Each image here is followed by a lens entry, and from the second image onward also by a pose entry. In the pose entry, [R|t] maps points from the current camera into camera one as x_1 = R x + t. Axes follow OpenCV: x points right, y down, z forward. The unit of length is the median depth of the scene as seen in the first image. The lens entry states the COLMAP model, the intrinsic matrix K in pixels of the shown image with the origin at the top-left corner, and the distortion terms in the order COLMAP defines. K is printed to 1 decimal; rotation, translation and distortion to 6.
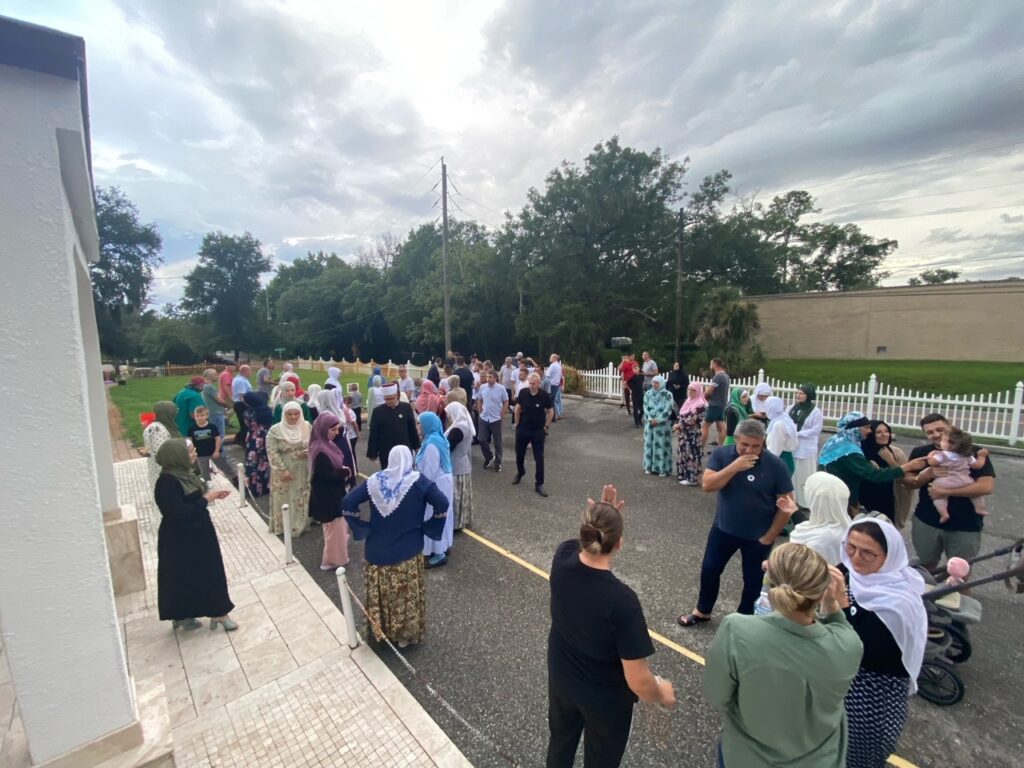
lens RADIAL K [[413.9, 0, 509.7], [0, 413.9, 384.0], [0, 0, 1]] dist [-0.000003, 0.000009]
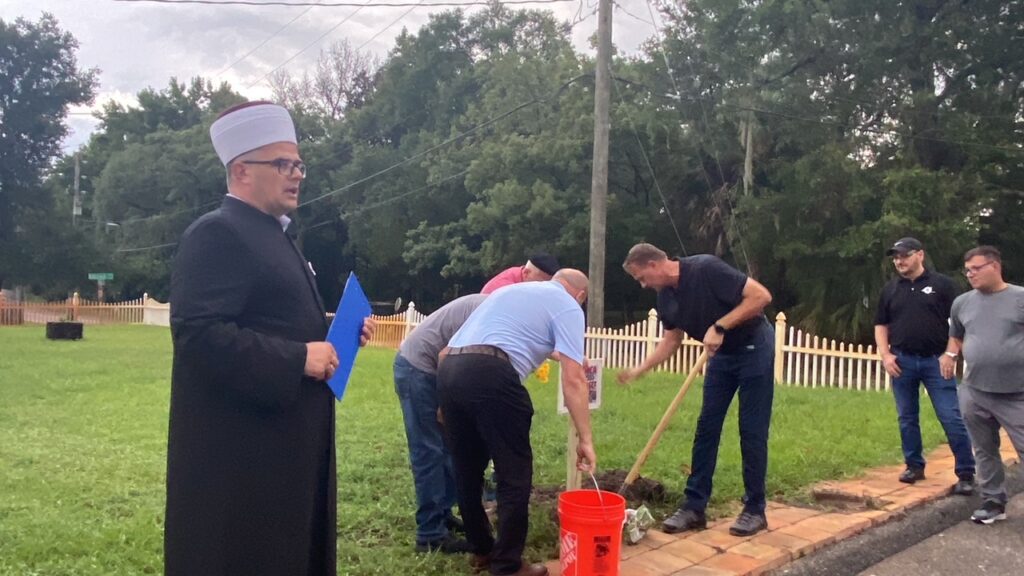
lens RADIAL K [[826.0, 0, 513.5], [0, 826.0, 287.5], [0, 0, 1]] dist [0.002155, -0.003336]
pose [[0.999082, 0.032641, -0.027732, -0.085371], [-0.035459, 0.993510, -0.108073, 0.001006], [0.024024, 0.108957, 0.993756, 0.137275]]
